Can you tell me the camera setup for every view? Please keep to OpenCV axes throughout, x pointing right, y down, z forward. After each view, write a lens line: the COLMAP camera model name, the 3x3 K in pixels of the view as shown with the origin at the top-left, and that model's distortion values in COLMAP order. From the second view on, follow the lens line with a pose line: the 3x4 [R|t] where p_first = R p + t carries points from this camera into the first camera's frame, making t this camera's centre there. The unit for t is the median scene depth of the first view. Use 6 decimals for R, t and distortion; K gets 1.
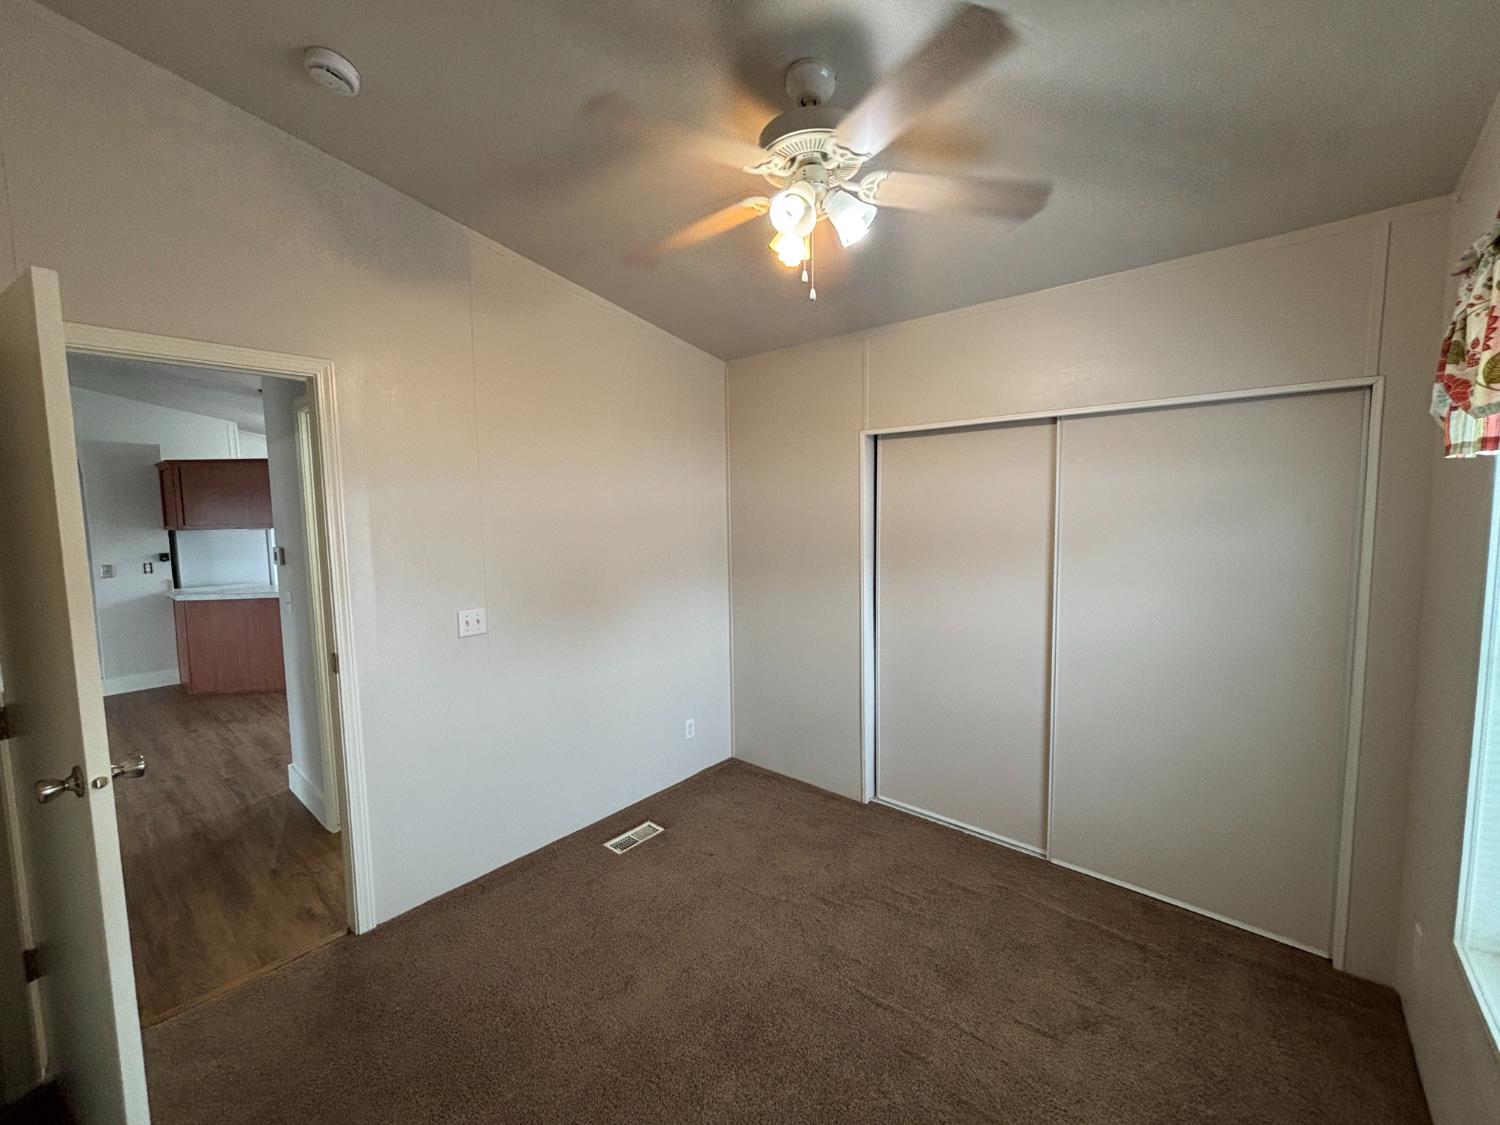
lens RADIAL K [[600.0, 0, 754.9], [0, 600.0, 557.8], [0, 0, 1]] dist [-0.003310, 0.000011]
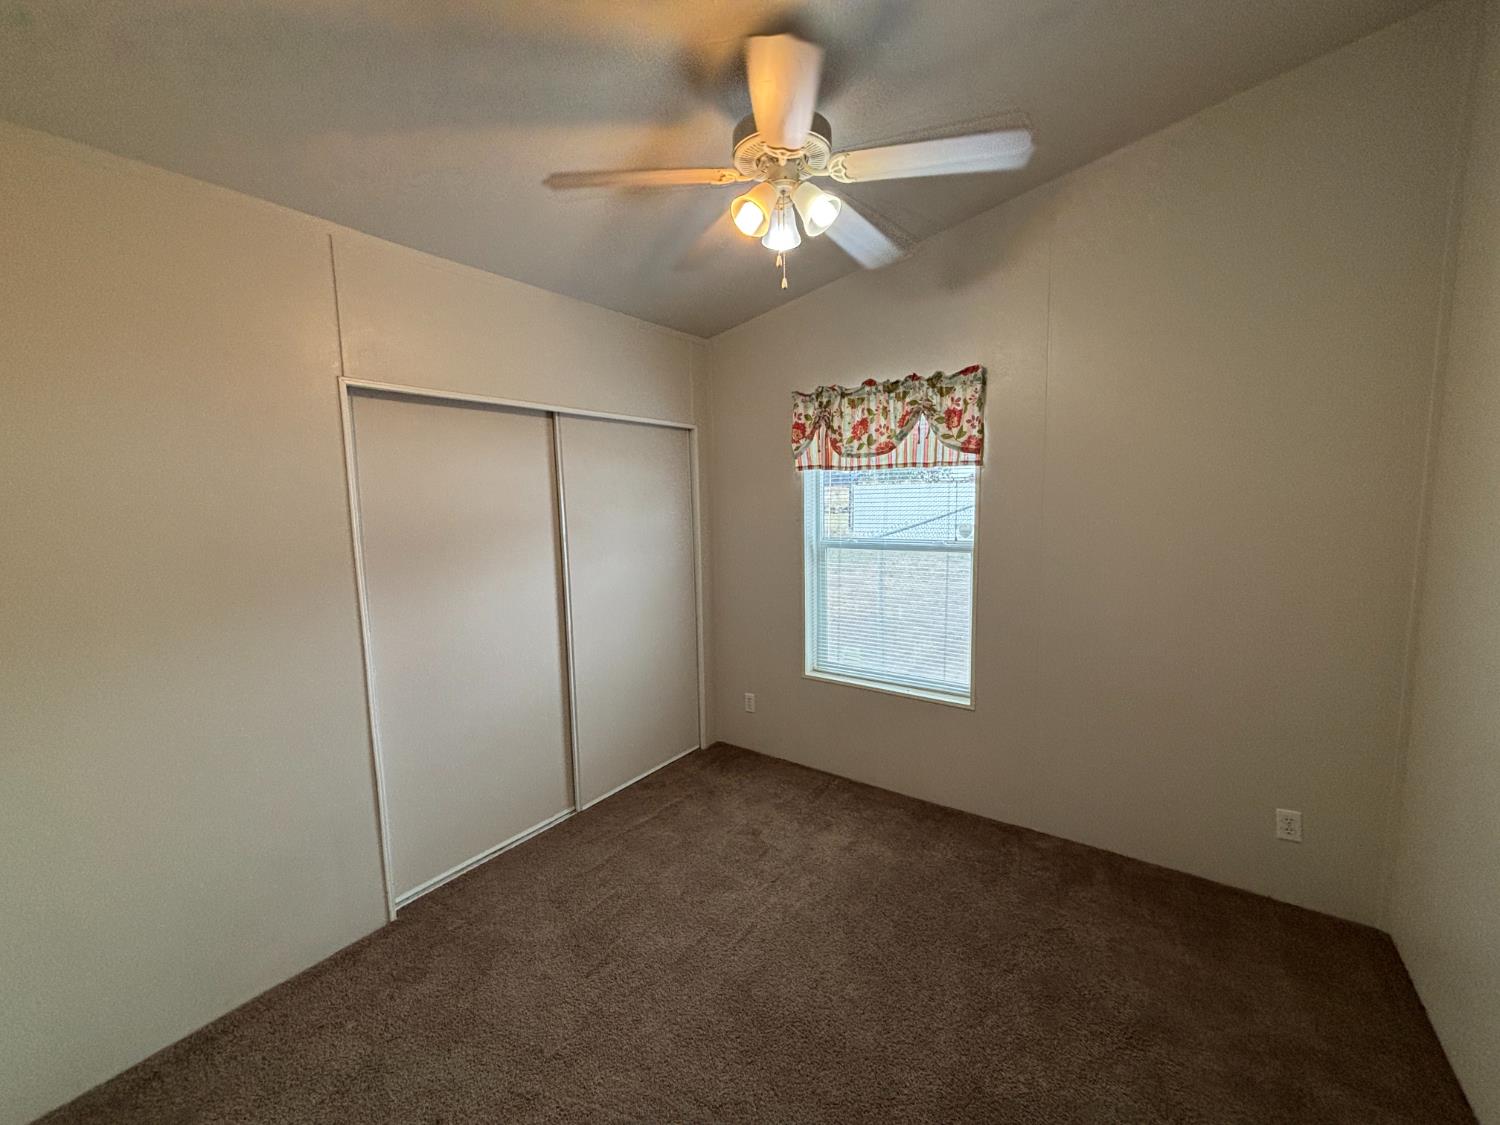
lens RADIAL K [[600.0, 0, 751.2], [0, 600.0, 552.1], [0, 0, 1]] dist [-0.003310, 0.000011]
pose [[-0.087733, -0.079911, 0.992934, -0.625199], [0.095046, 0.991558, 0.088198, -0.042964], [-0.991599, 0.102113, -0.079397, 0.739920]]
